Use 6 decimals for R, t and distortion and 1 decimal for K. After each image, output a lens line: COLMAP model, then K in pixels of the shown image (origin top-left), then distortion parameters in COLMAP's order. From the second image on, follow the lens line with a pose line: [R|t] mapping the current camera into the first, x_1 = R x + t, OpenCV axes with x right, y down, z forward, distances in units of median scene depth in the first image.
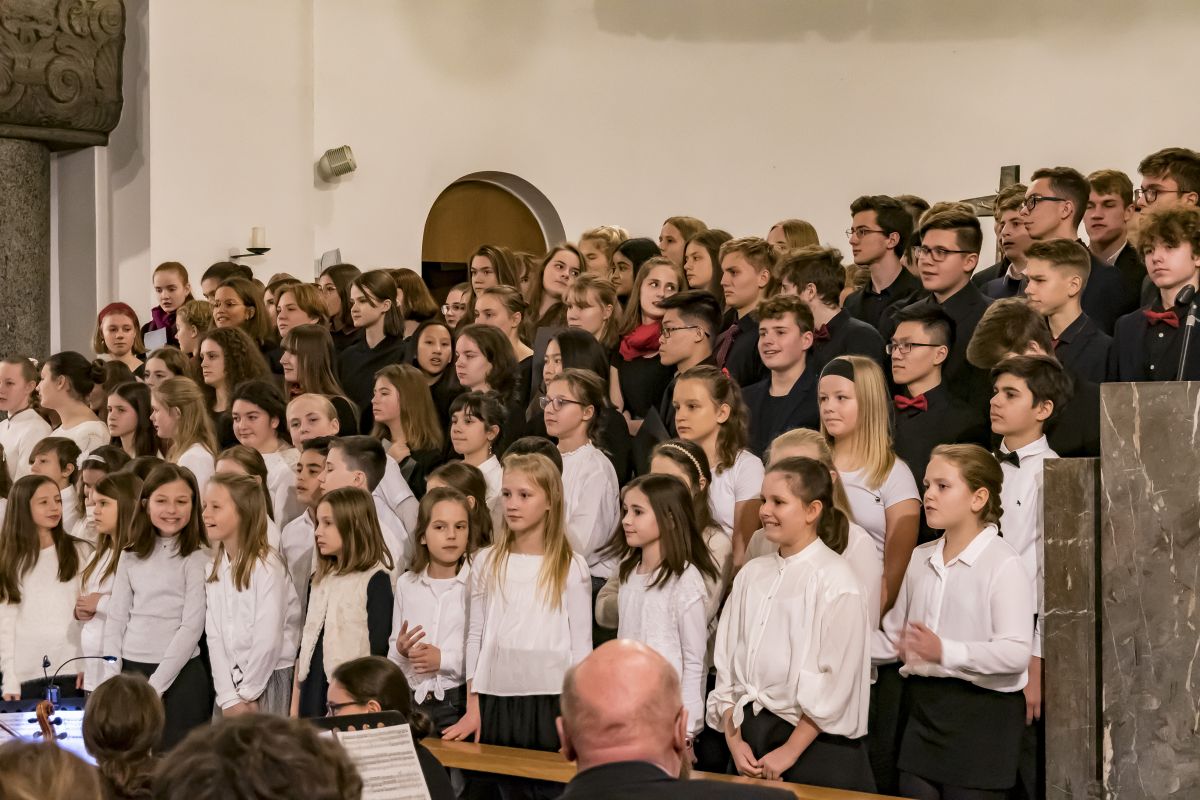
lens RADIAL K [[2505.3, 0, 622.0], [0, 2505.3, 381.2], [0, 0, 1]] dist [-0.005798, 0.000000]
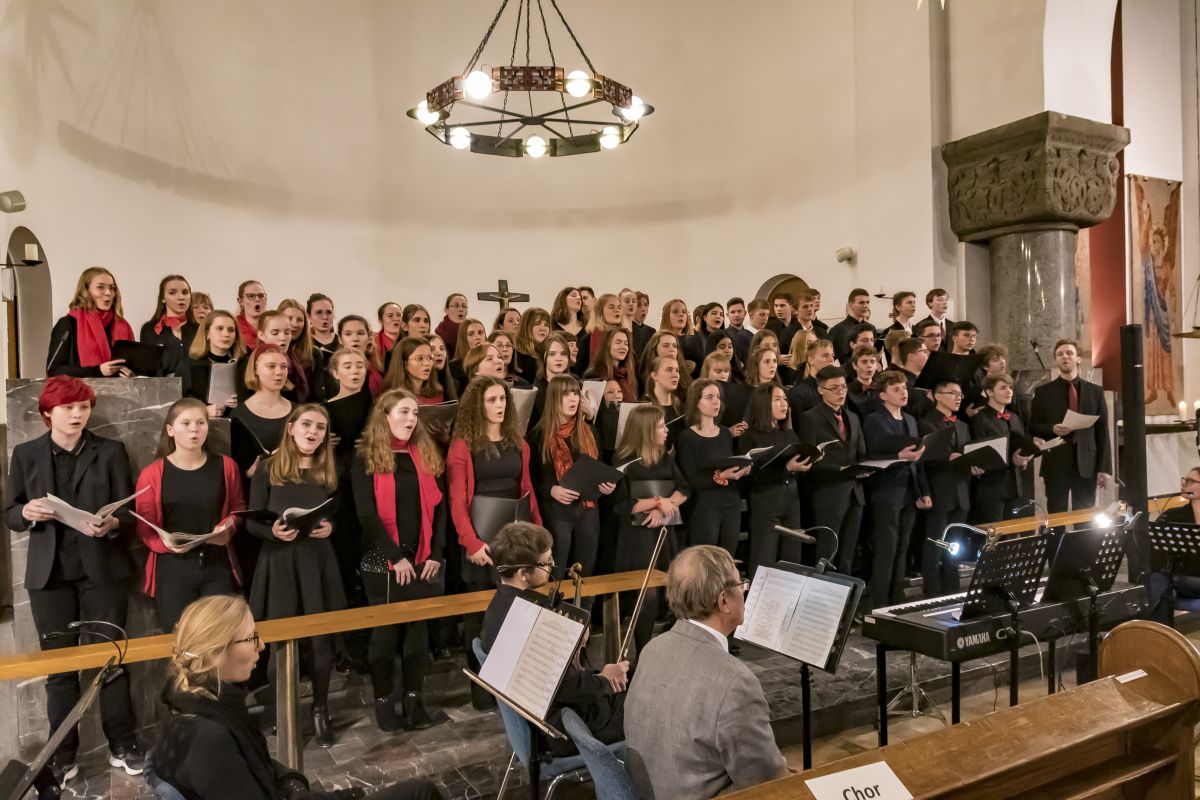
lens RADIAL K [[860.9, 0, 594.6], [0, 860.9, 404.1], [0, 0, 1]] dist [0.004549, -0.010849]
pose [[0.270711, -0.009148, 0.962617, -0.502257], [0.004275, 0.999956, 0.008300, 0.017112], [-0.962651, 0.001868, 0.270738, 0.631334]]
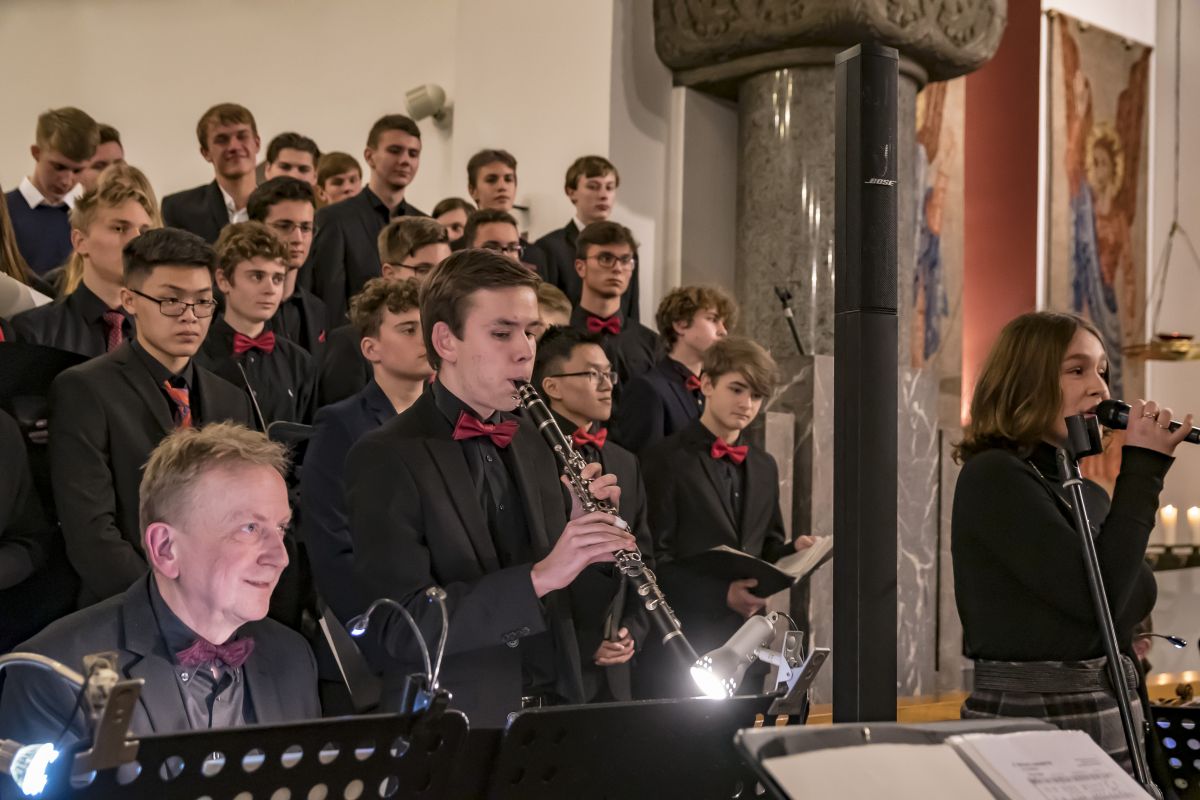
lens RADIAL K [[1768.5, 0, 586.1], [0, 1768.5, 419.3], [0, 0, 1]] dist [-0.007862, 0.000000]
pose [[0.000532, 0.062894, 0.998020, -0.339178], [-0.045193, 0.997002, -0.062806, 0.046383], [-0.998978, -0.045070, 0.003373, 0.555993]]
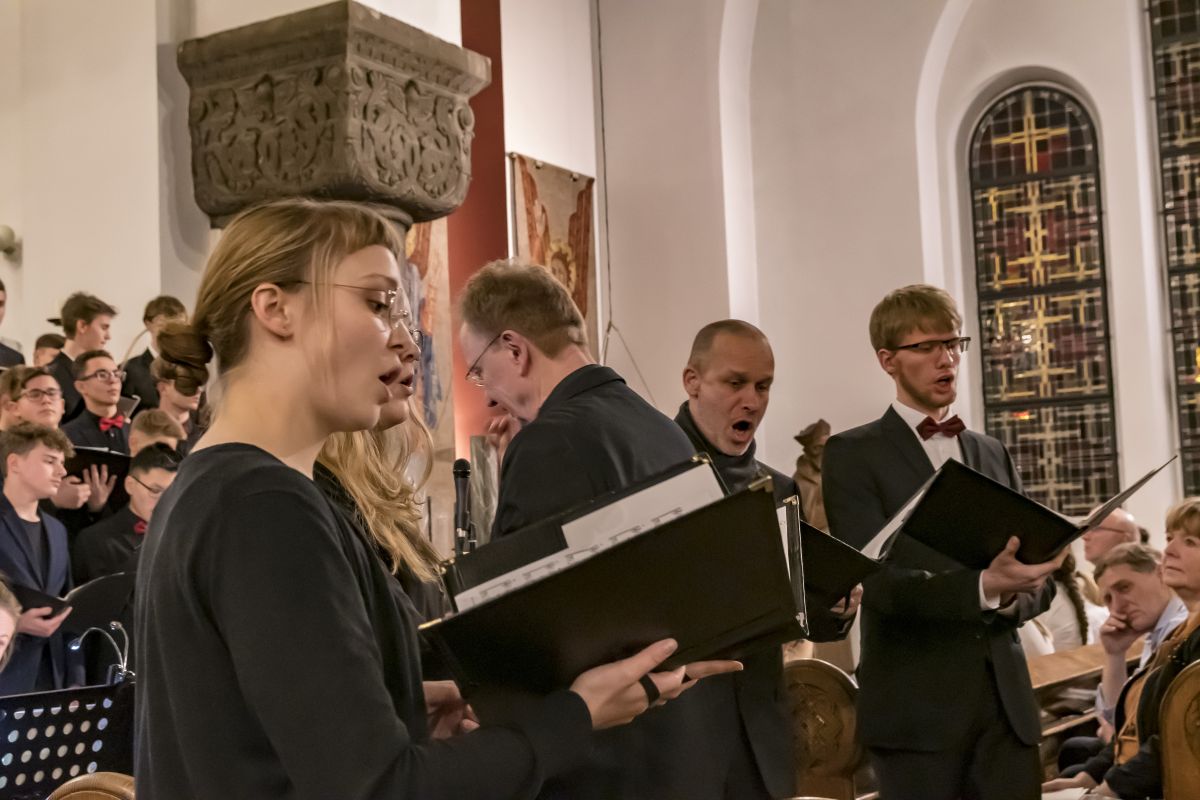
lens RADIAL K [[1669.8, 0, 598.6], [0, 1669.8, 423.9], [0, 0, 1]] dist [0.015902, 0.000000]
pose [[-0.268113, 0.097401, 0.958451, -0.465434], [0.024306, 0.995243, -0.094340, 0.047575], [-0.963081, -0.001998, -0.269205, 0.566232]]
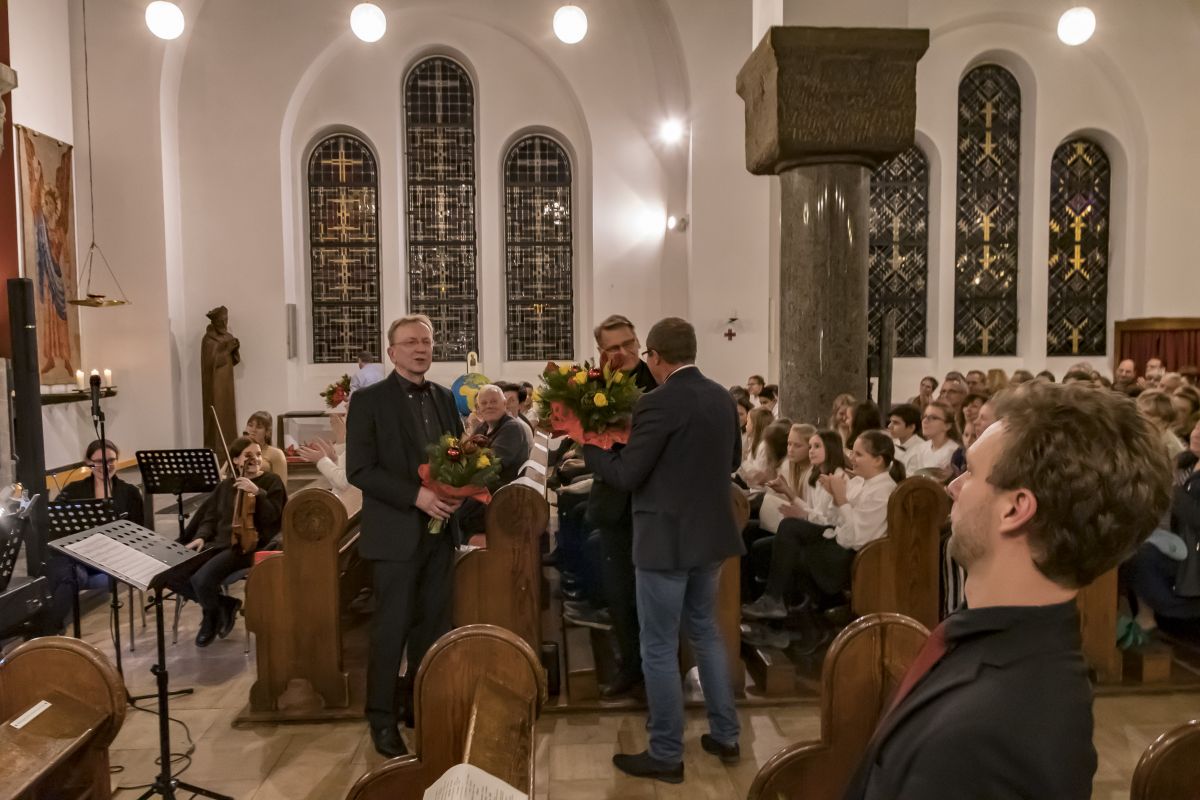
lens RADIAL K [[864.7, 0, 588.8], [0, 864.7, 405.0], [0, 0, 1]] dist [0.009099, -0.017208]
pose [[-0.755625, -0.029941, 0.654320, -0.457598], [0.001877, 0.998852, 0.047875, 0.018517], [-0.655002, 0.037404, -0.754701, 0.616599]]
